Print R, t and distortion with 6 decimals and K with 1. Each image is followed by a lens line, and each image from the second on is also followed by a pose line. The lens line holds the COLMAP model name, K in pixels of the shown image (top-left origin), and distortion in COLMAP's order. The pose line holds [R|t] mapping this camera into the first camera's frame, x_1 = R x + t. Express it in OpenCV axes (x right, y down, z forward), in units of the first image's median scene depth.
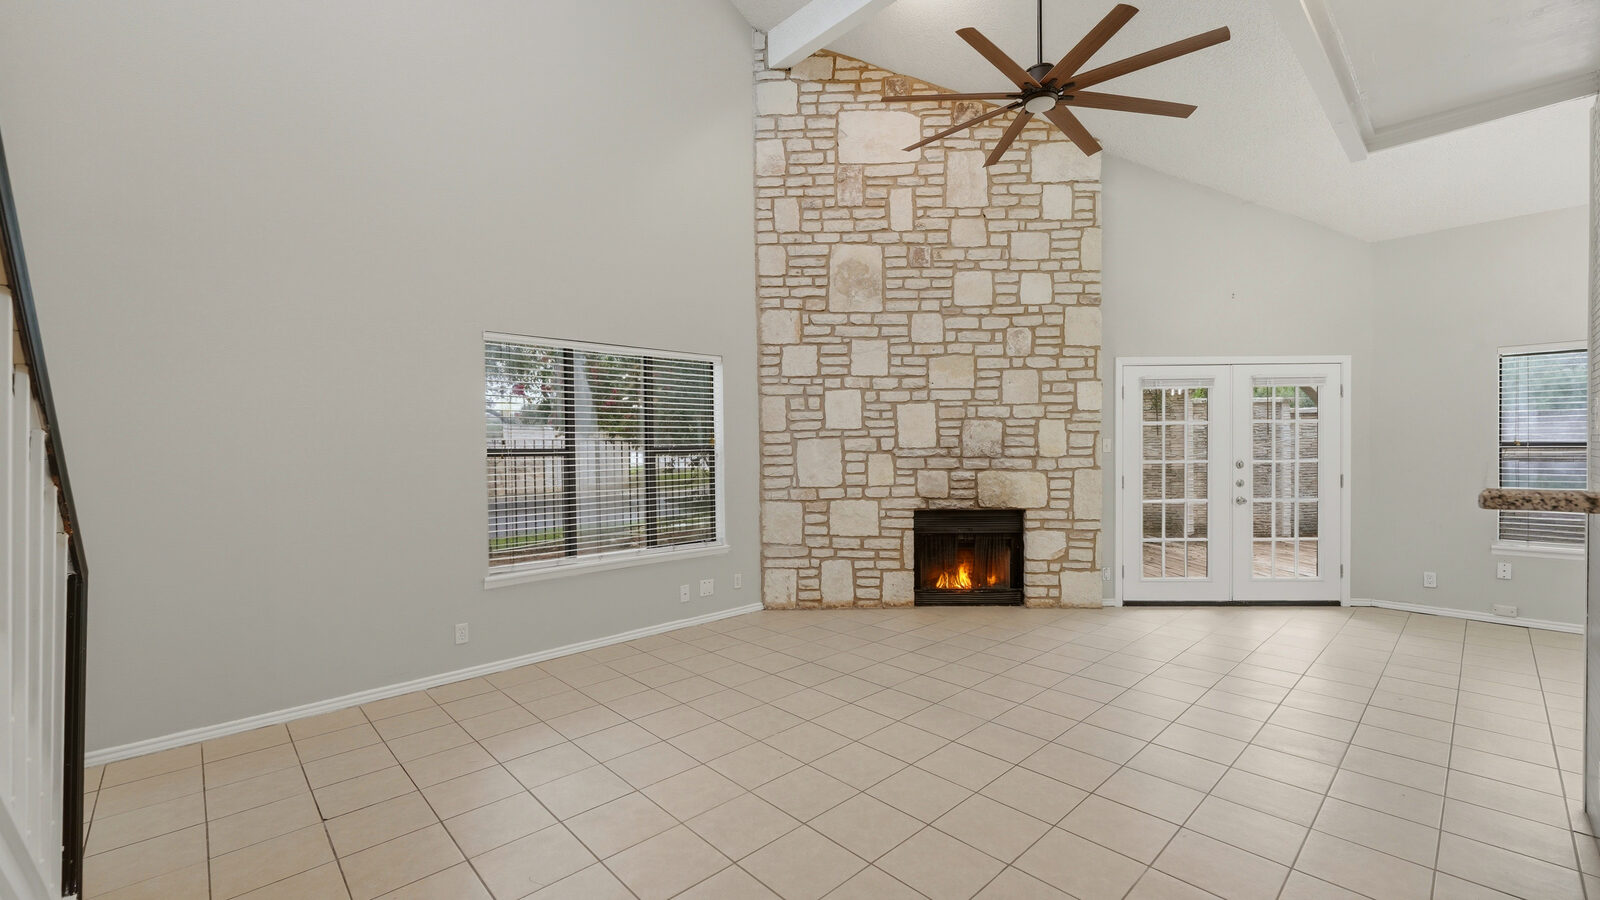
lens RADIAL K [[649.0, 0, 806.3], [0, 649.0, 457.6], [0, 0, 1]] dist [-0.000817, -0.000014]
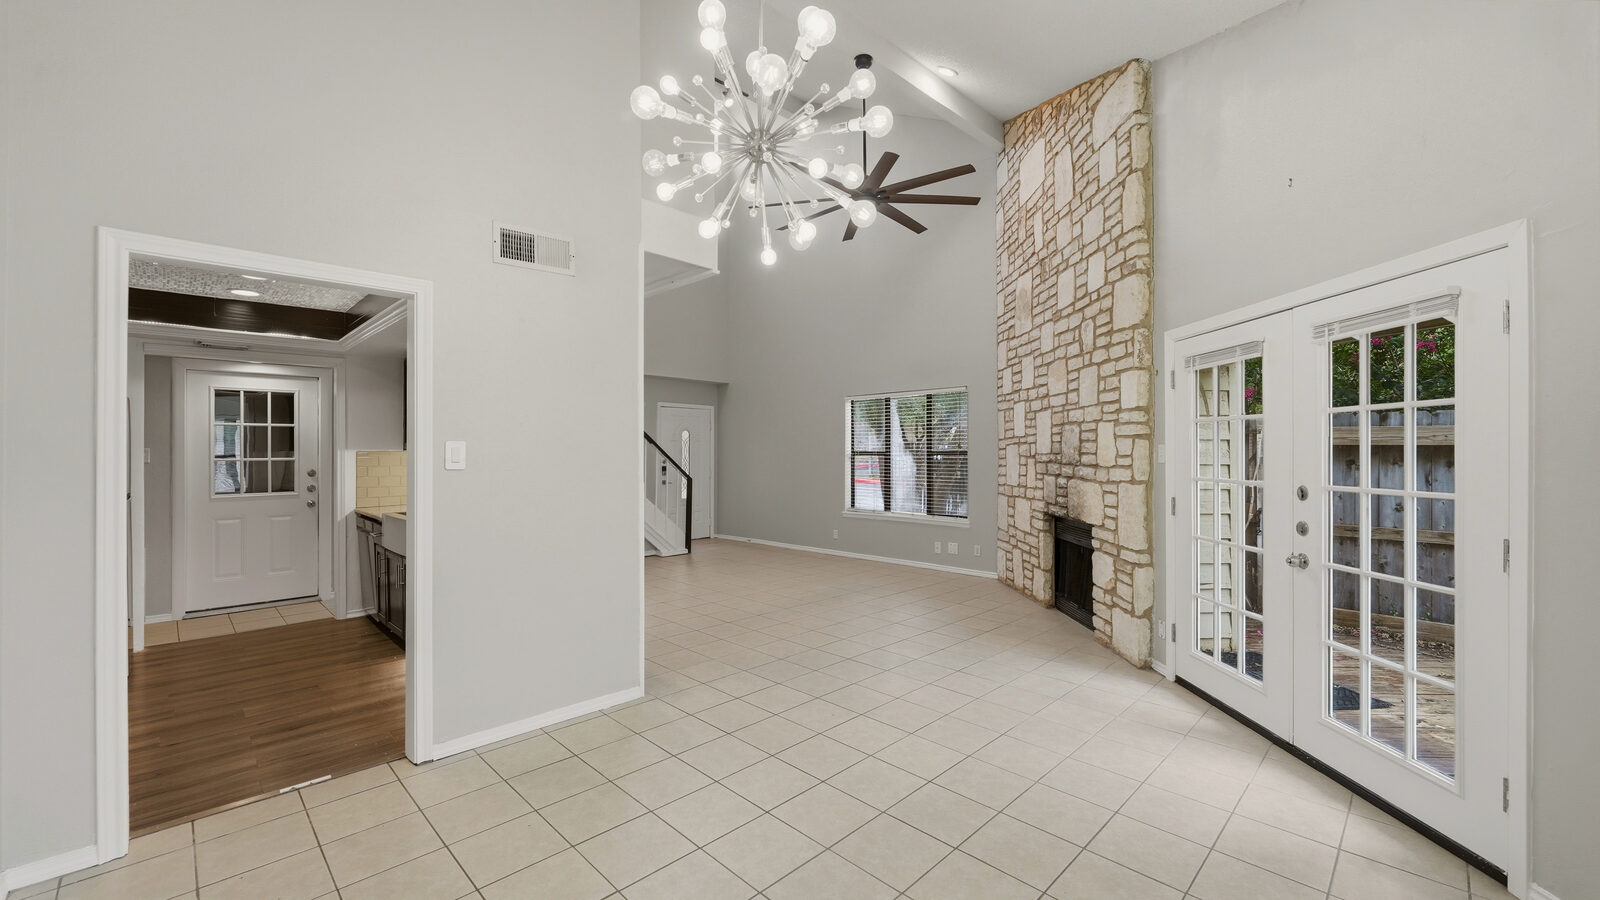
lens RADIAL K [[649.0, 0, 796.4], [0, 649.0, 445.5], [0, 0, 1]] dist [-0.000817, -0.000014]
pose [[0.019289, 0.000767, -0.999814, 1.209883], [-0.007492, 0.999972, 0.000623, -0.025767], [0.999786, 0.007478, 0.019294, 0.583660]]
